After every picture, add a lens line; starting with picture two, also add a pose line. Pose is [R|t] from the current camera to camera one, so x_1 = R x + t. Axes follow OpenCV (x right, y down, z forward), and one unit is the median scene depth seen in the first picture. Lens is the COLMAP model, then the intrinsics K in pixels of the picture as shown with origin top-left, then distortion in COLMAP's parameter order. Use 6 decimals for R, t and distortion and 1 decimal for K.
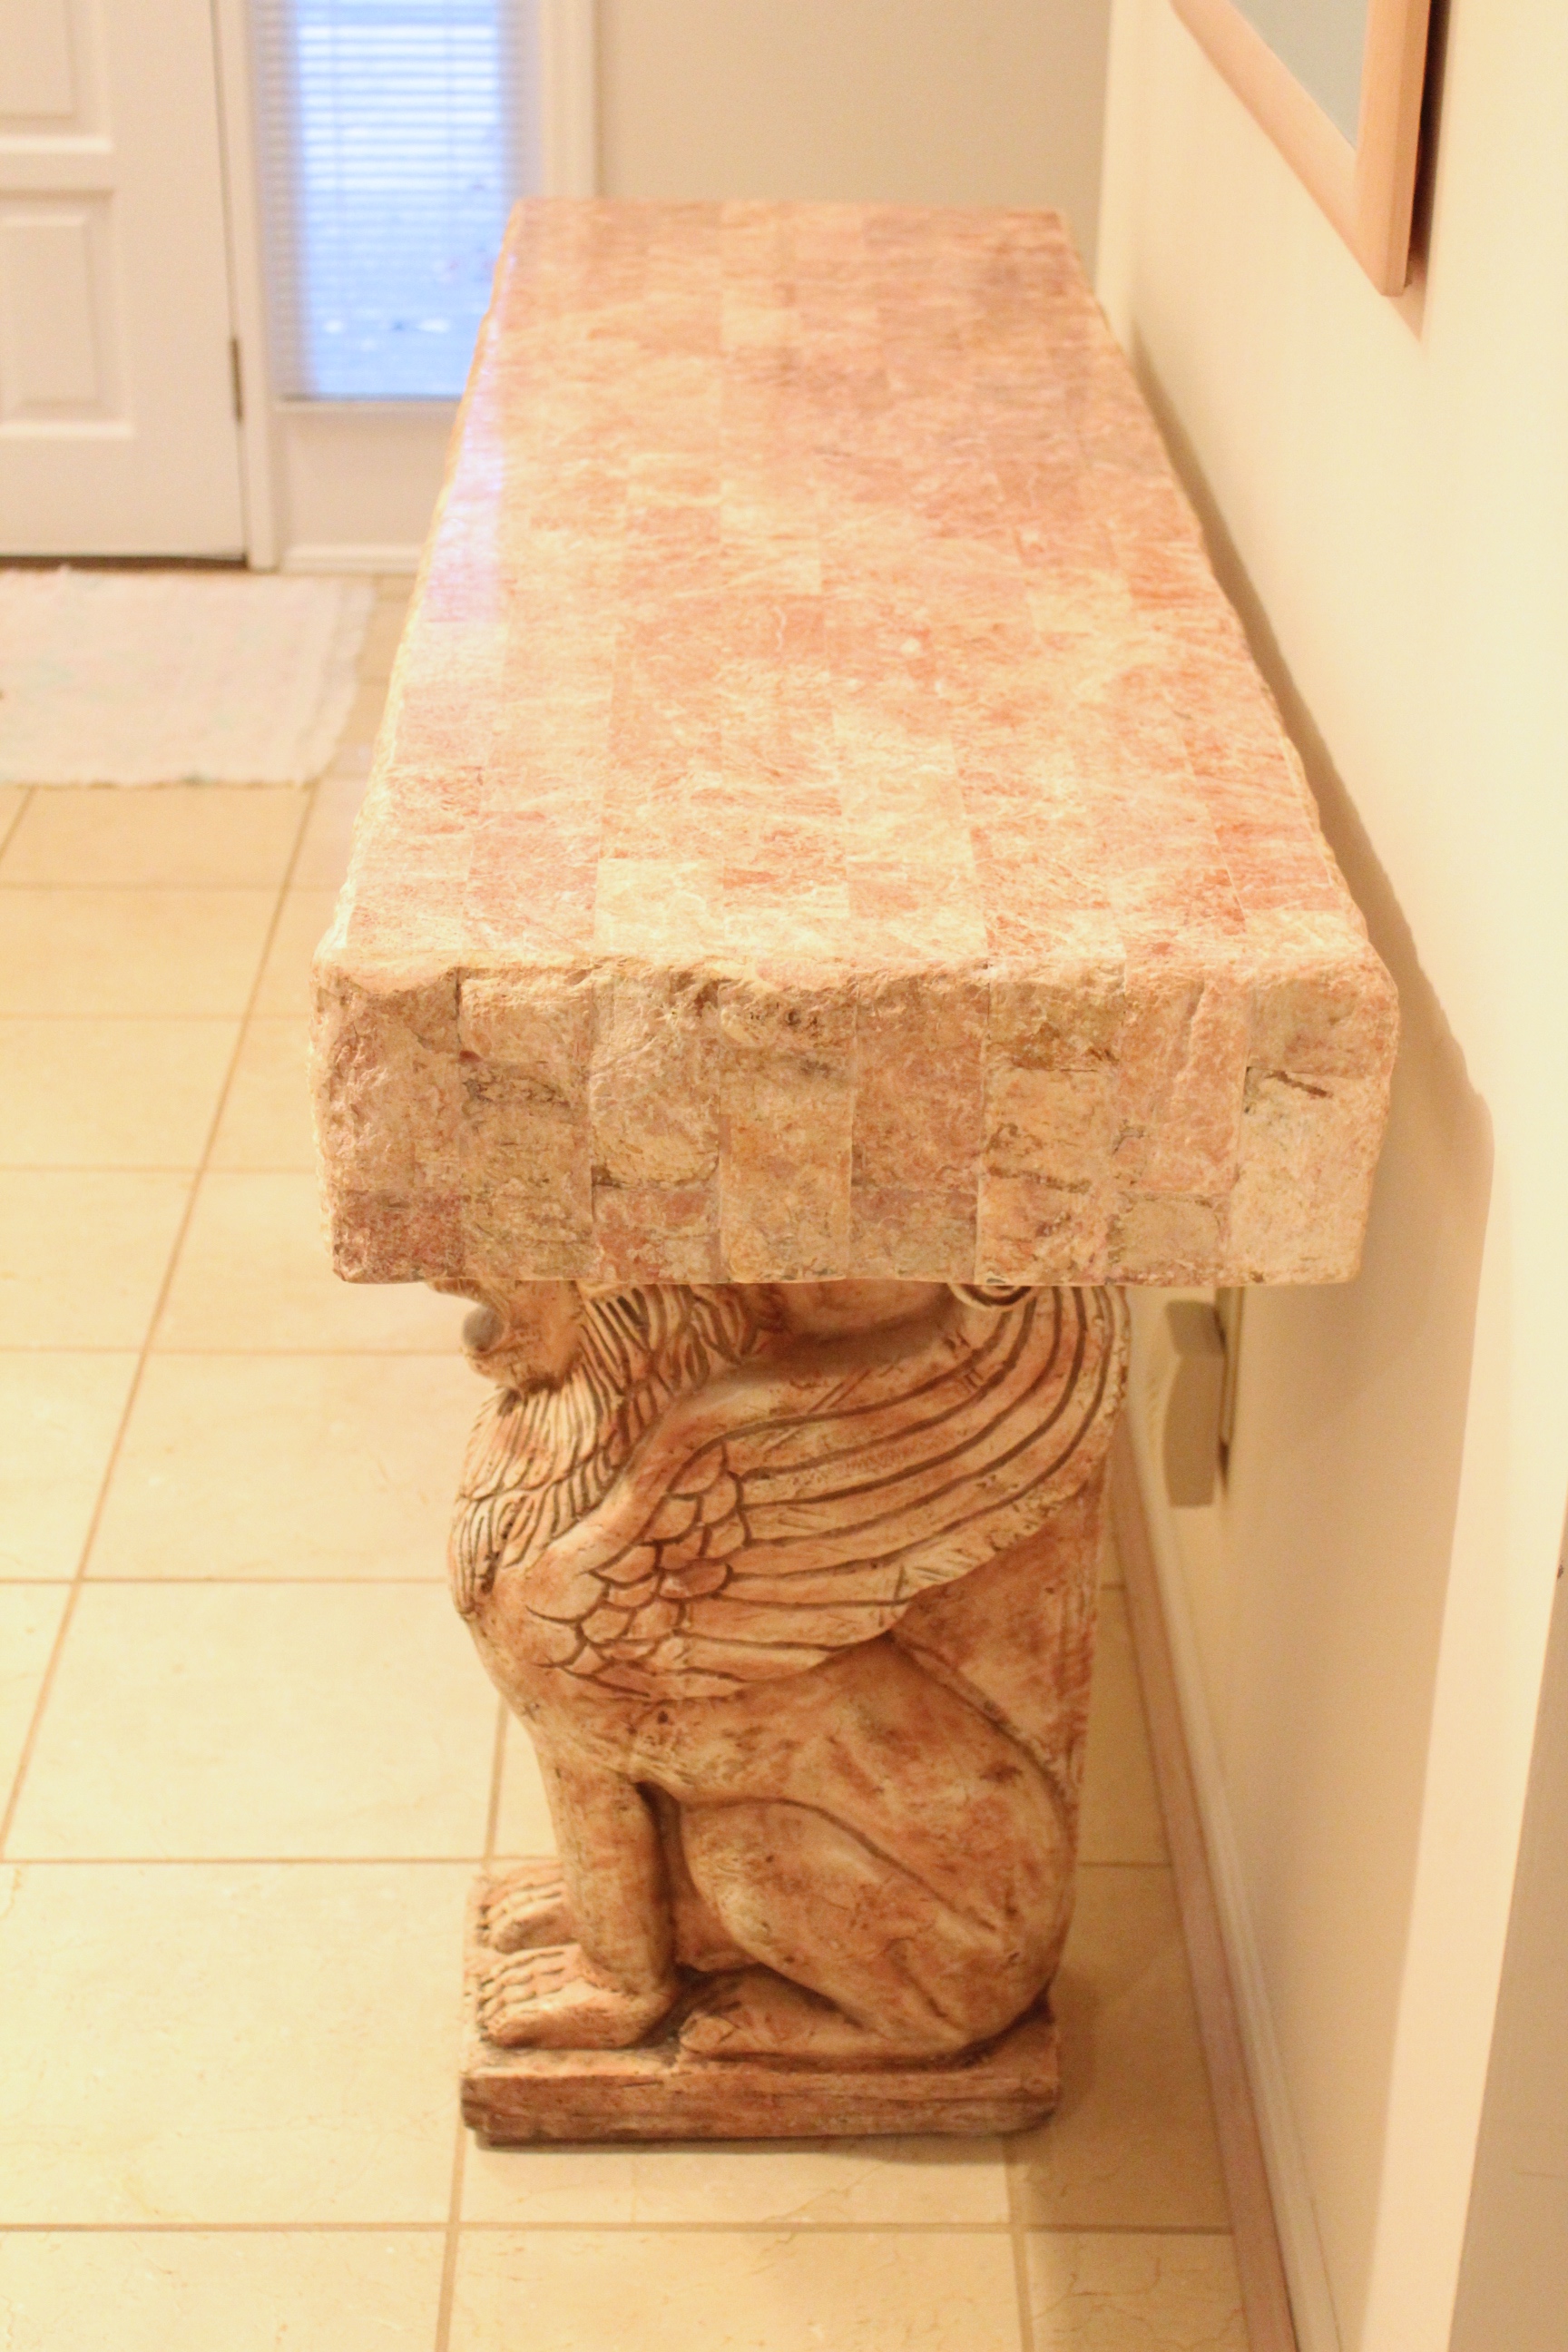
lens RADIAL K [[3403.1, 0, 784.0], [0, 3403.1, 1176.0], [0, 0, 1]] dist [-0.018681, -0.026758]
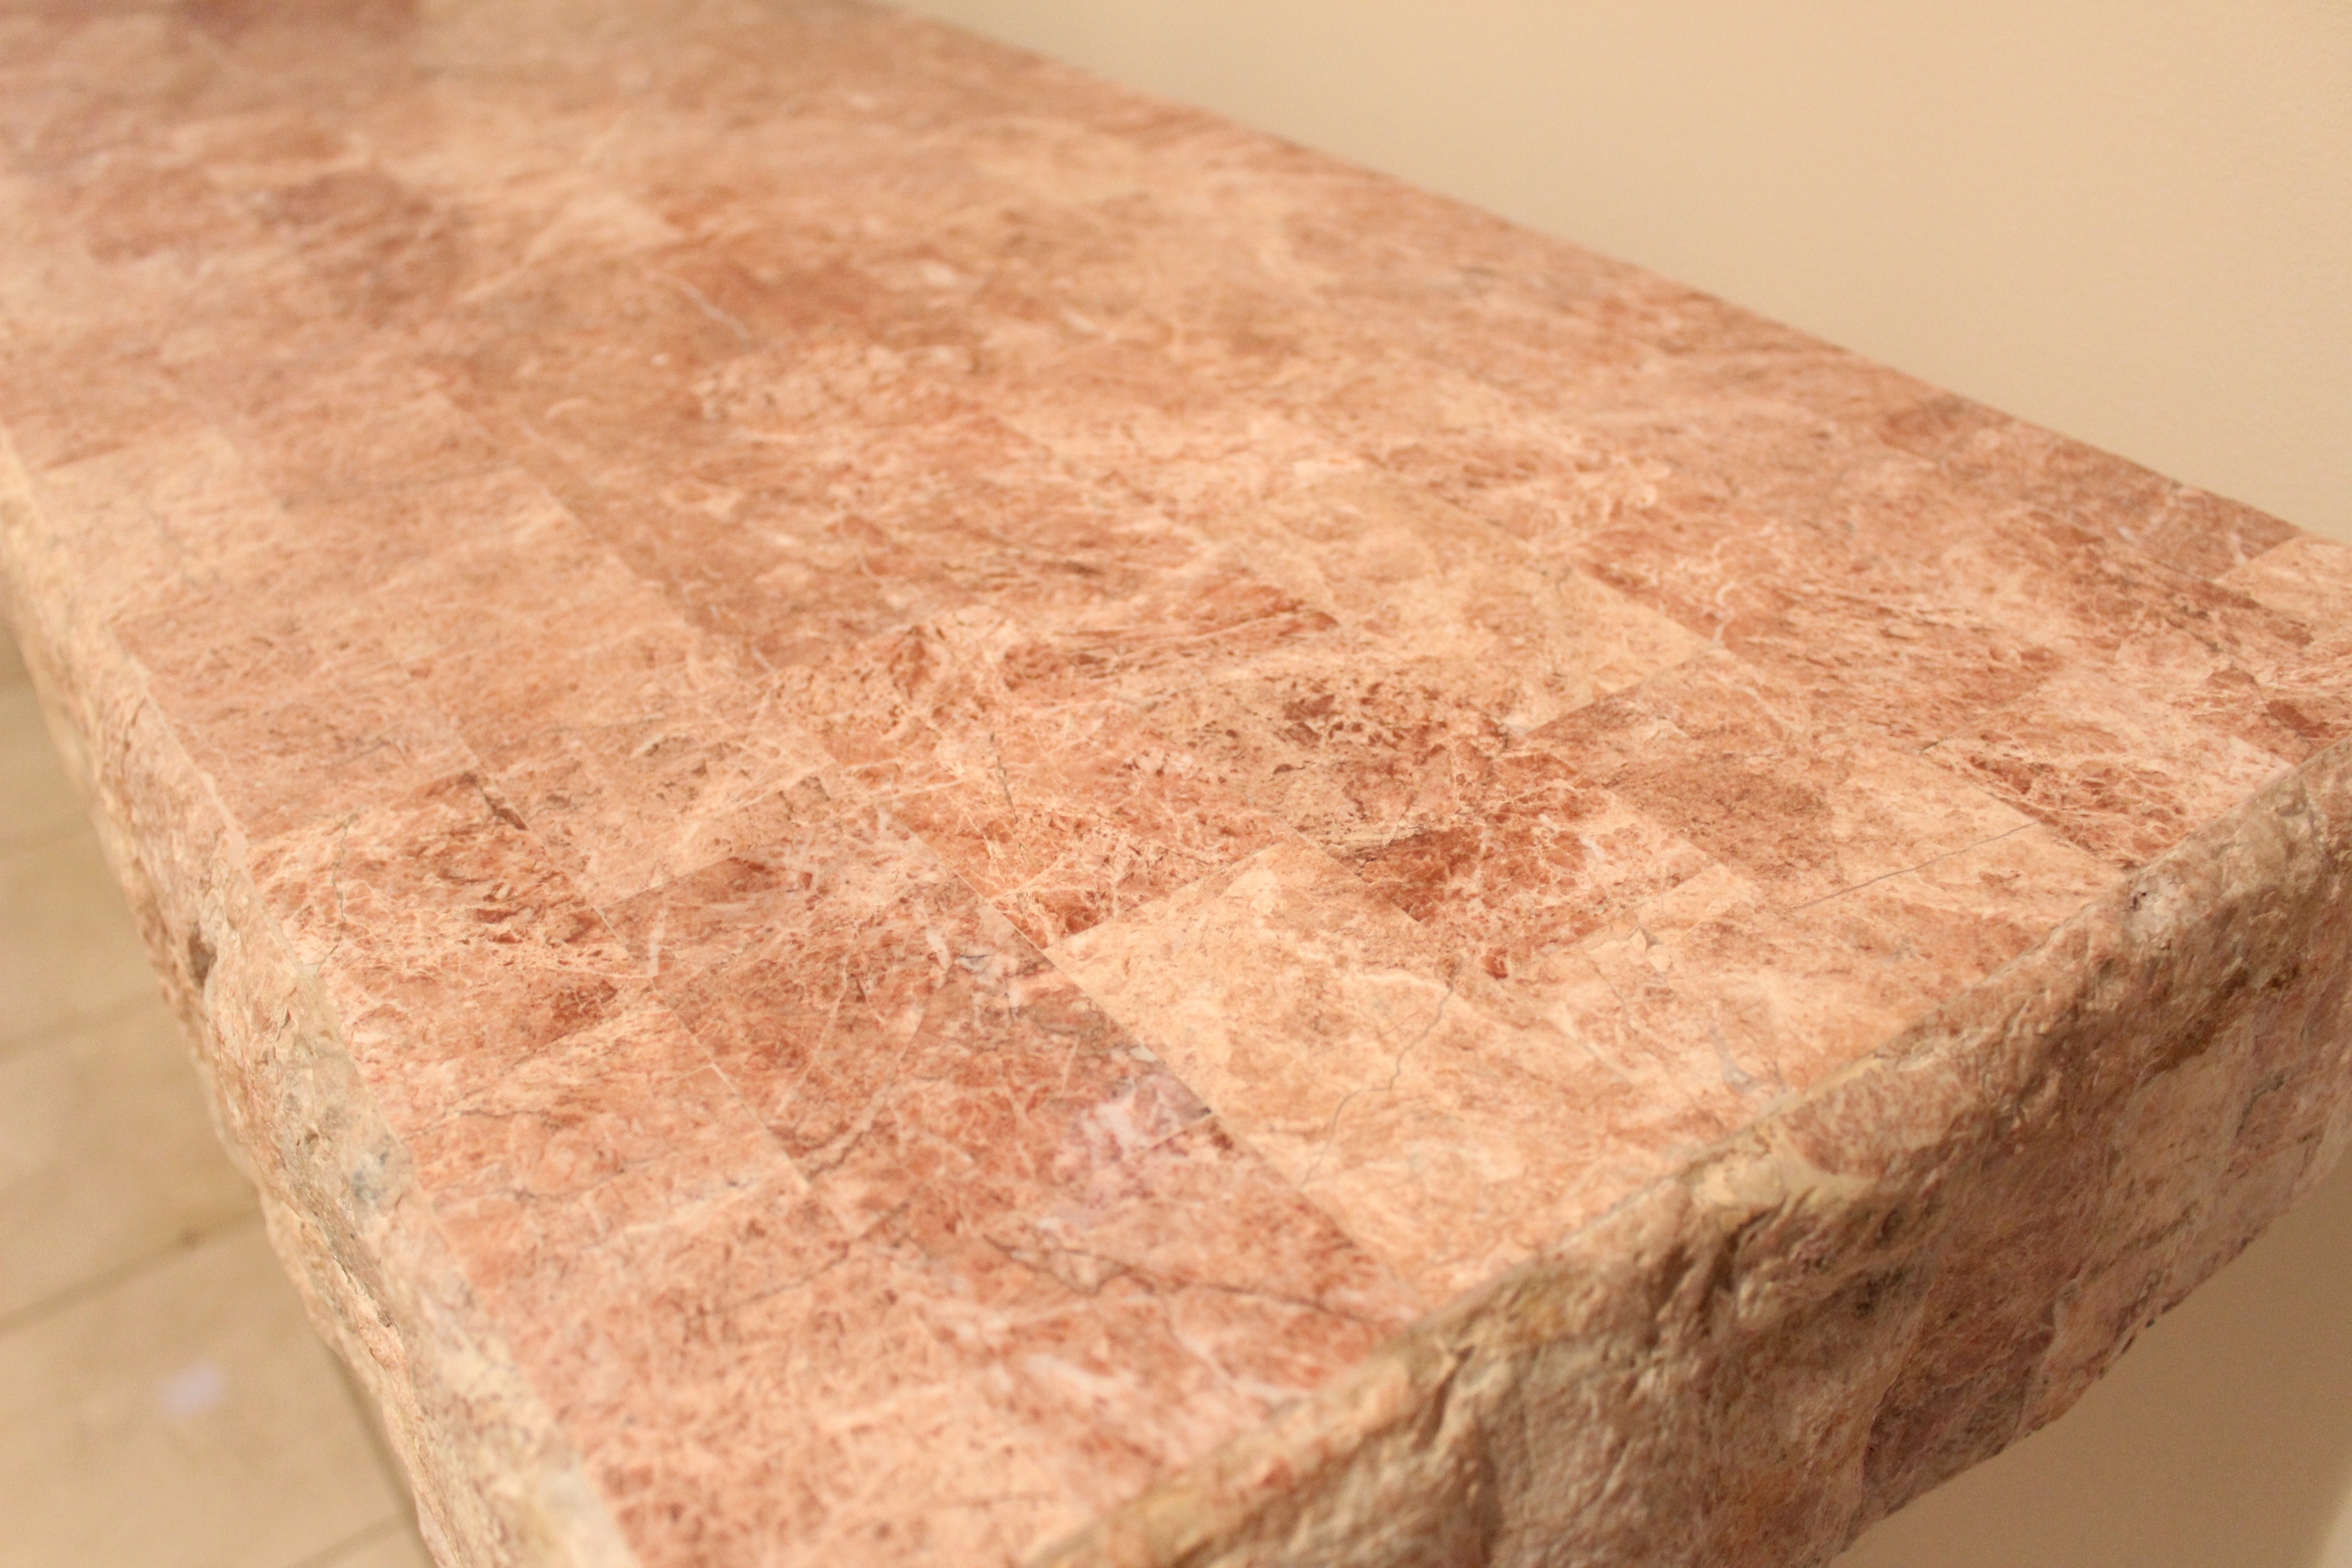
lens RADIAL K [[1935.8, 0, 1047.0], [0, 1935.8, 782.4], [0, 0, 1]] dist [-0.170500, 0.152374]
pose [[0.830368, -0.348378, 0.434881, -0.147192], [0.298225, 0.937123, 0.181283, -0.156995], [-0.470692, -0.020839, 0.882052, 0.859037]]
